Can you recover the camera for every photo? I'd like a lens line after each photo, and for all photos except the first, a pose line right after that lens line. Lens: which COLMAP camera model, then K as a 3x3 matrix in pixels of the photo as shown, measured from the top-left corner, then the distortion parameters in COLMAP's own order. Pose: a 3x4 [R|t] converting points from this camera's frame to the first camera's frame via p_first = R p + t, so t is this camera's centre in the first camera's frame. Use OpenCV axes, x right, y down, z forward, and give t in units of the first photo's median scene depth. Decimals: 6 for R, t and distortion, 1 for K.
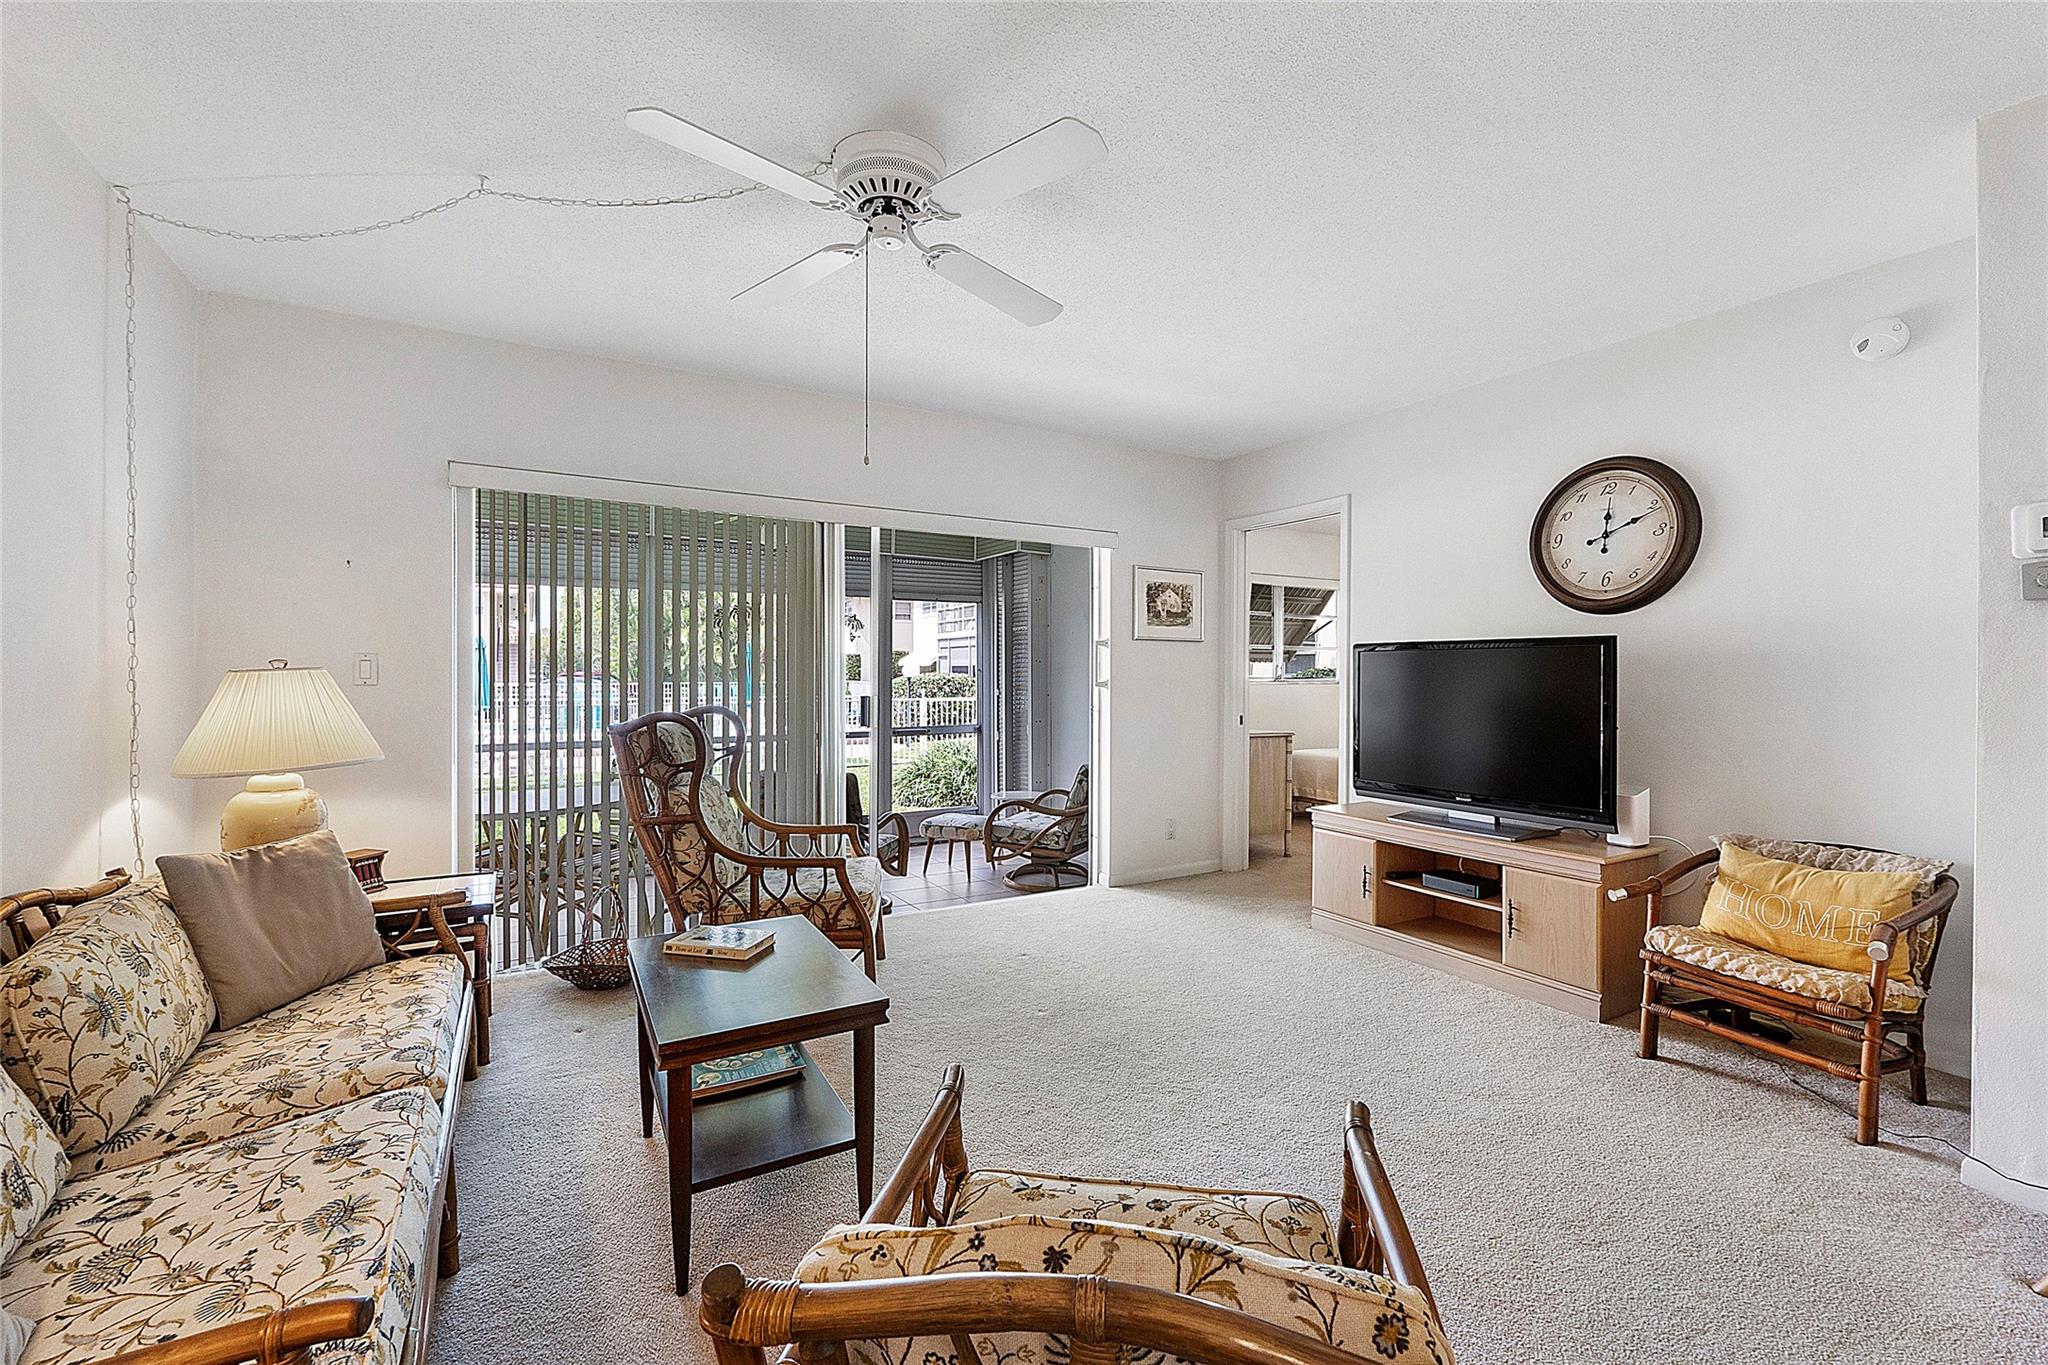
lens RADIAL K [[870.2, 0, 1023.4], [0, 870.2, 675.4], [0, 0, 1]] dist [0.000738, 0.000111]
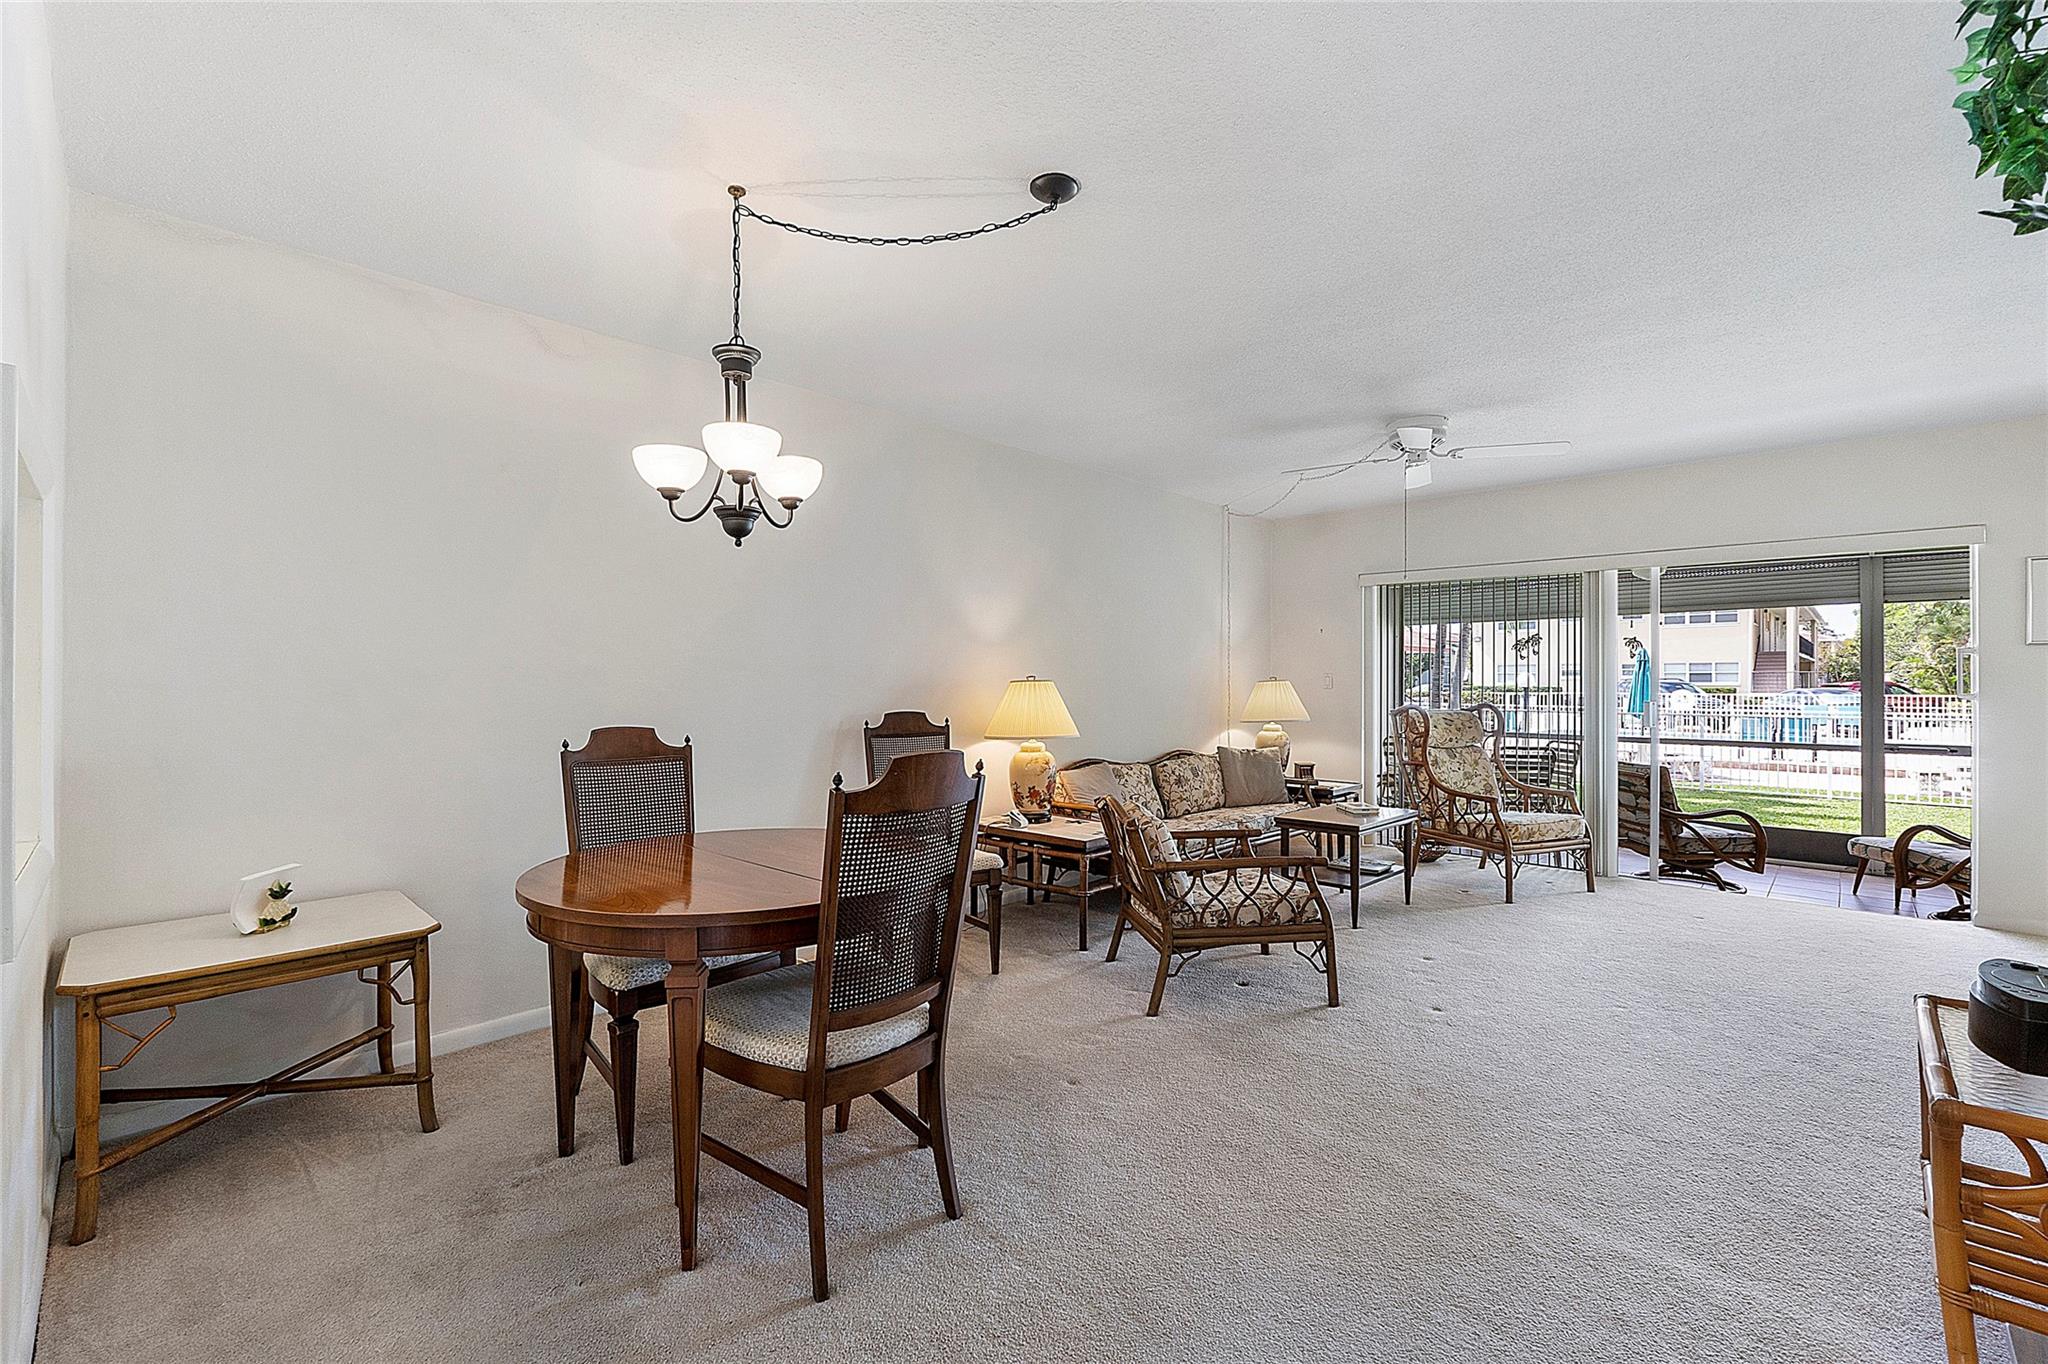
lens RADIAL K [[870.2, 0, 1031.1], [0, 870.2, 678.4], [0, 0, 1]] dist [0.000738, 0.000111]
pose [[0.279335, -0.003801, -0.960186, 0.957680], [-0.004695, 0.999975, -0.005324, 0.000738], [0.960182, 0.005995, 0.279310, -0.241333]]
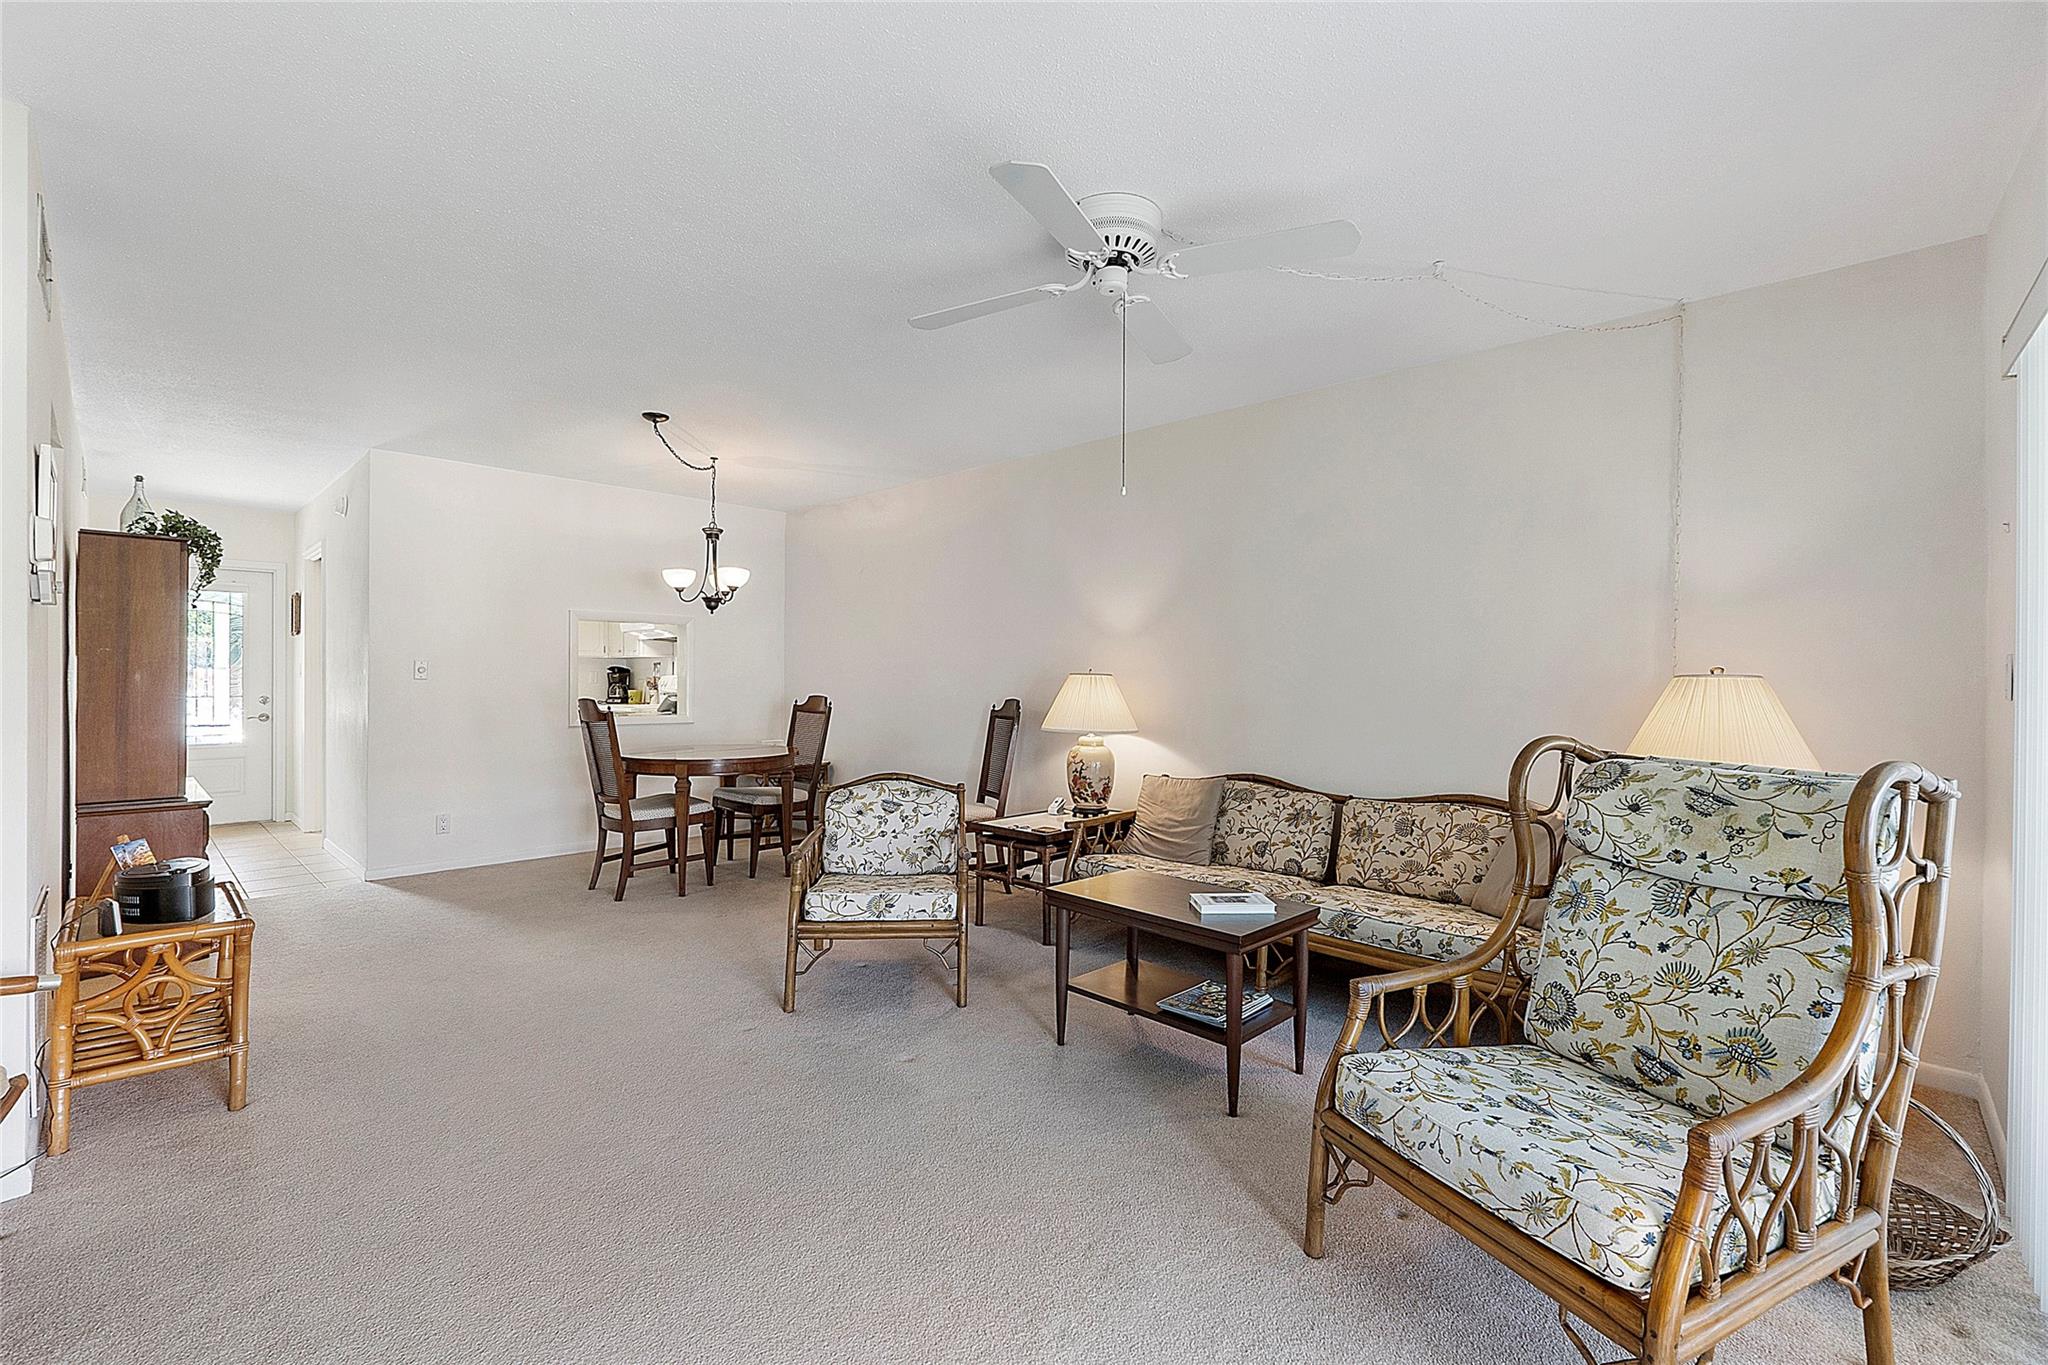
lens RADIAL K [[870.2, 0, 1025.1], [0, 870.2, 675.6], [0, 0, 1]] dist [0.000738, 0.000111]
pose [[-0.961225, -0.007613, -0.275659, 0.163034], [-0.009289, 0.999945, 0.004776, -0.004934], [0.275608, 0.007151, -0.961244, 1.321321]]
